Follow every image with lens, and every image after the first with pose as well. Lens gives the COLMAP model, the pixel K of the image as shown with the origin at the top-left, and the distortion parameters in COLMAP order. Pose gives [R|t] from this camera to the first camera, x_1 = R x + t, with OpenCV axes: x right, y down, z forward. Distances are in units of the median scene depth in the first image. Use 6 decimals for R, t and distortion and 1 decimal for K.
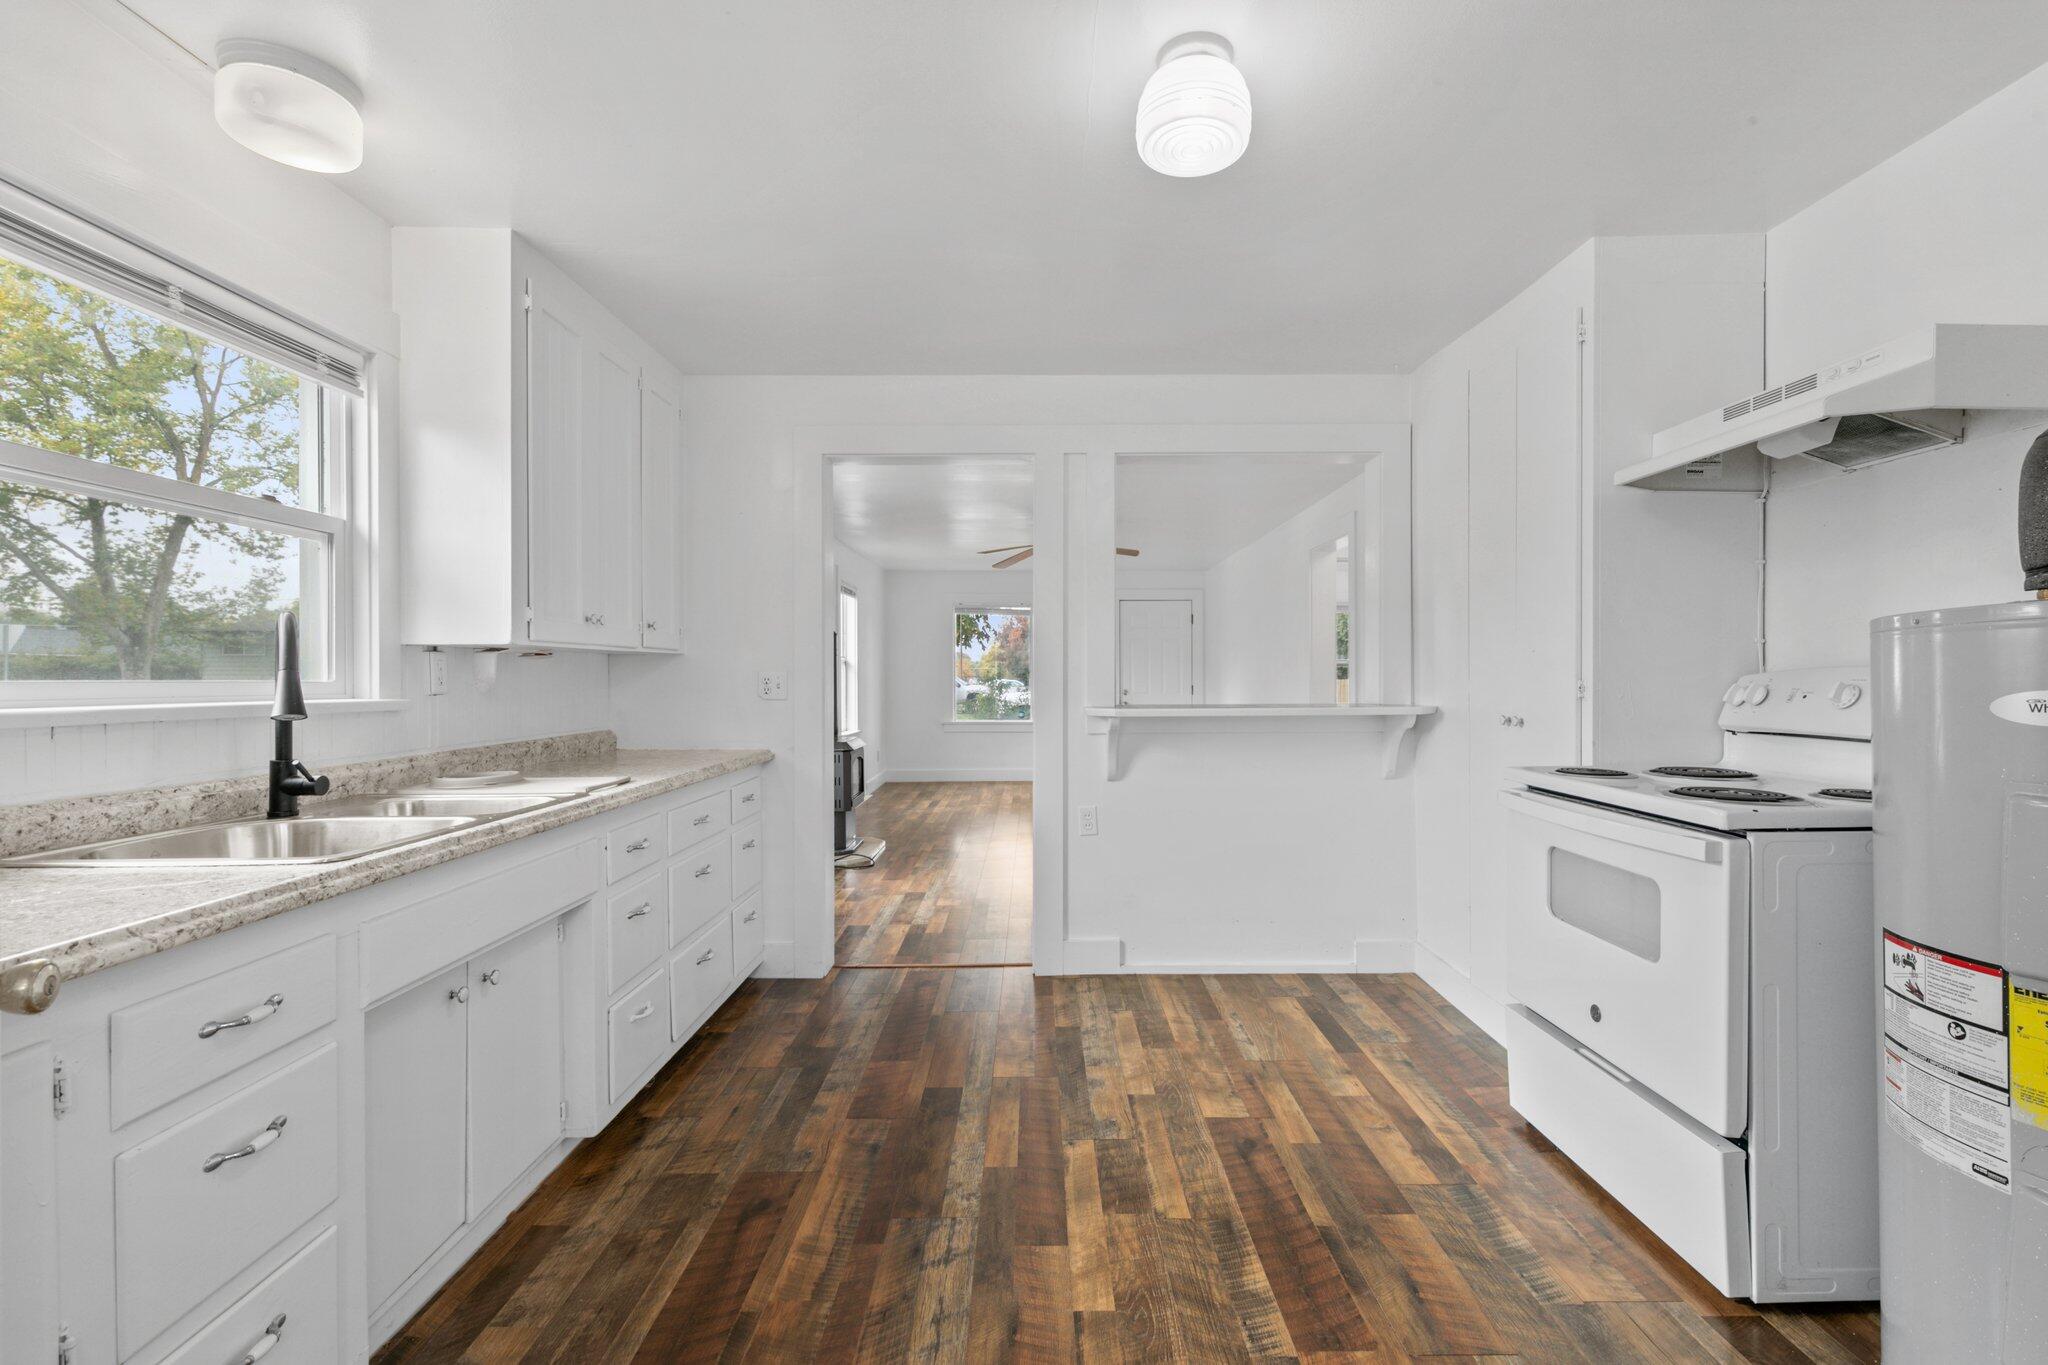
lens RADIAL K [[946.5, 0, 1024.0], [0, 946.5, 682.5], [0, 0, 1]] dist [0.000721, -0.000098]
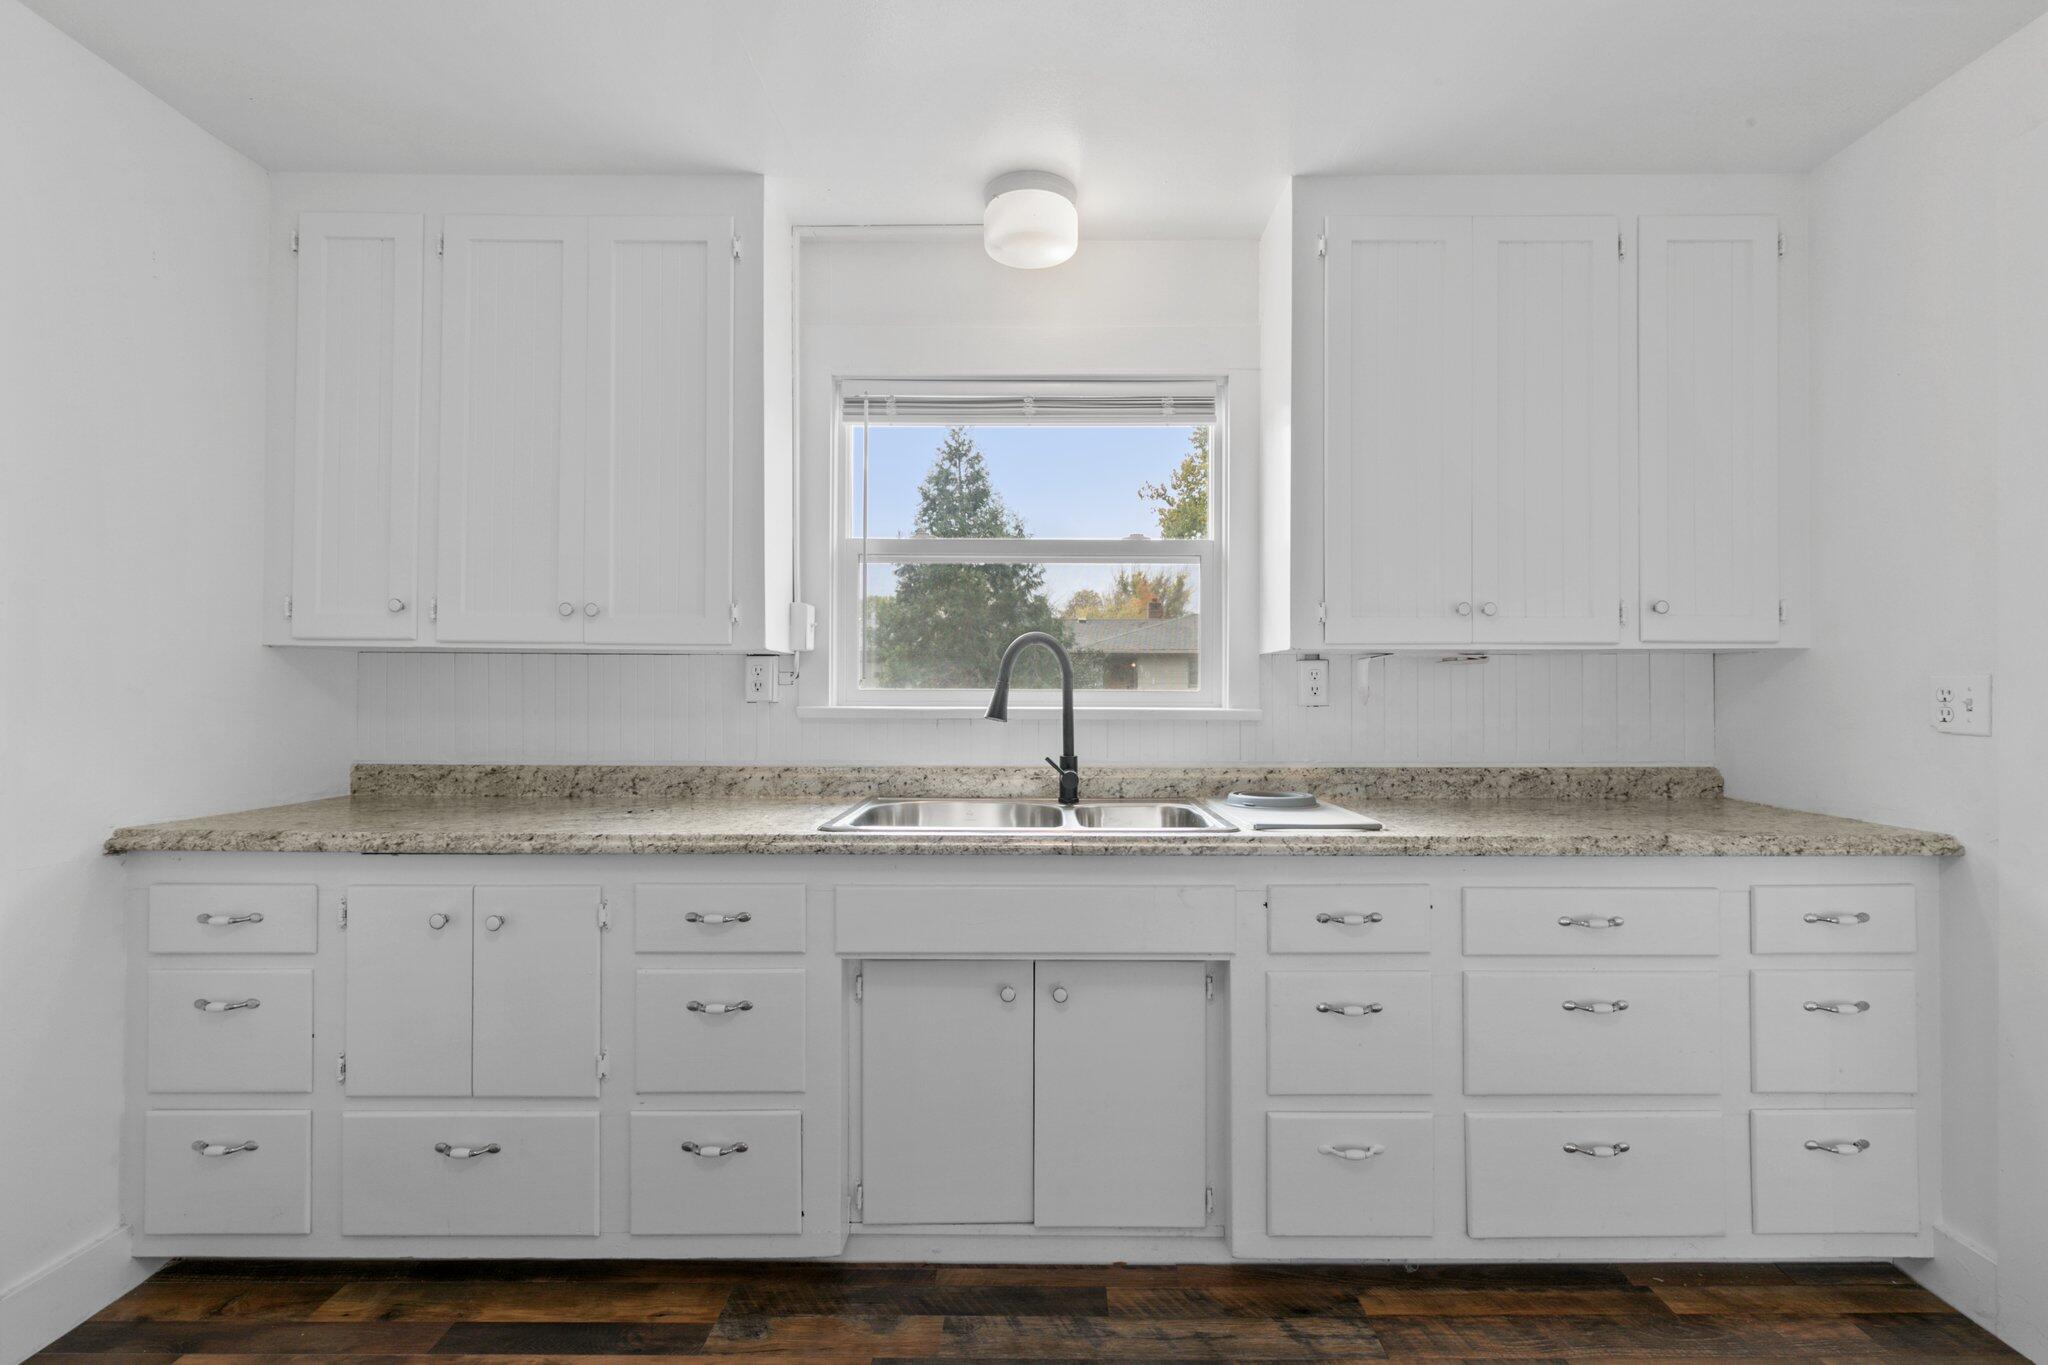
lens RADIAL K [[897.7, 0, 1024.0], [0, 897.7, 682.5], [0, 0, 1]] dist [-0.004513, -0.003078]
pose [[-0.007633, -0.006776, -0.999948, 0.303583], [-0.007377, 0.999950, -0.006720, -0.002509], [0.999944, 0.007325, -0.007683, 0.803779]]
